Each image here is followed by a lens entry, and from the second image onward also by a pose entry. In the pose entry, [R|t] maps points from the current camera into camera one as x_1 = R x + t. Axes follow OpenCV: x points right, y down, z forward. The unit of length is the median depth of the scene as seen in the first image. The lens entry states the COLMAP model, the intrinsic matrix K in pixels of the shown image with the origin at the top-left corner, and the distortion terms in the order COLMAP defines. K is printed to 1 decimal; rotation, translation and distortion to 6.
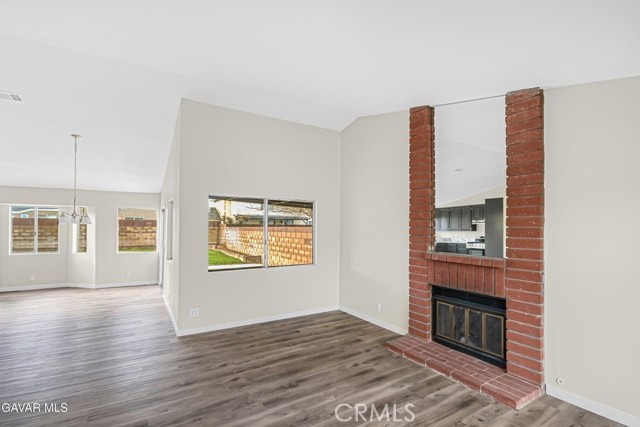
lens RADIAL K [[282.9, 0, 321.5], [0, 282.9, 225.8], [0, 0, 1]] dist [0.000474, 0.000010]
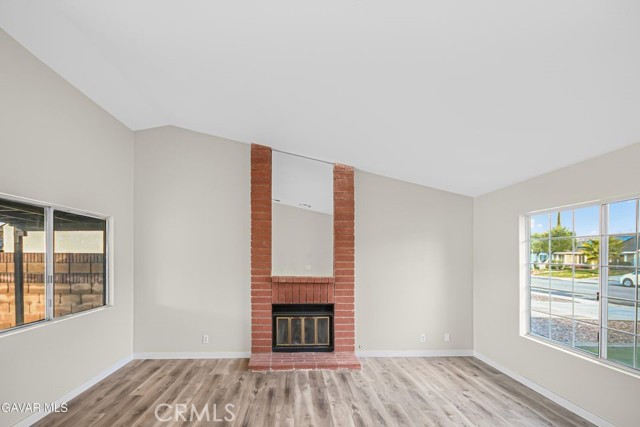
lens RADIAL K [[282.1, 0, 319.8], [0, 282.1, 256.8], [0, 0, 1]] dist [-0.000716, -0.000093]
pose [[0.523952, -0.007524, 0.851714, -0.544363], [-0.006709, 0.999893, 0.012961, -0.002697], [-0.851721, -0.012505, 0.523846, 0.257304]]
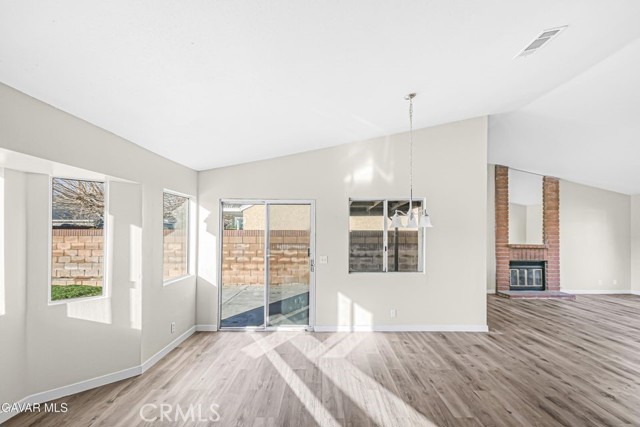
lens RADIAL K [[275.6, 0, 320.0], [0, 275.6, 231.8], [0, 0, 1]] dist [-0.000536, -0.000160]
pose [[0.555106, -0.002863, 0.831774, -2.052772], [-0.006708, 0.999946, 0.007918, 0.004634], [-0.831752, -0.009975, 0.555057, 1.127512]]
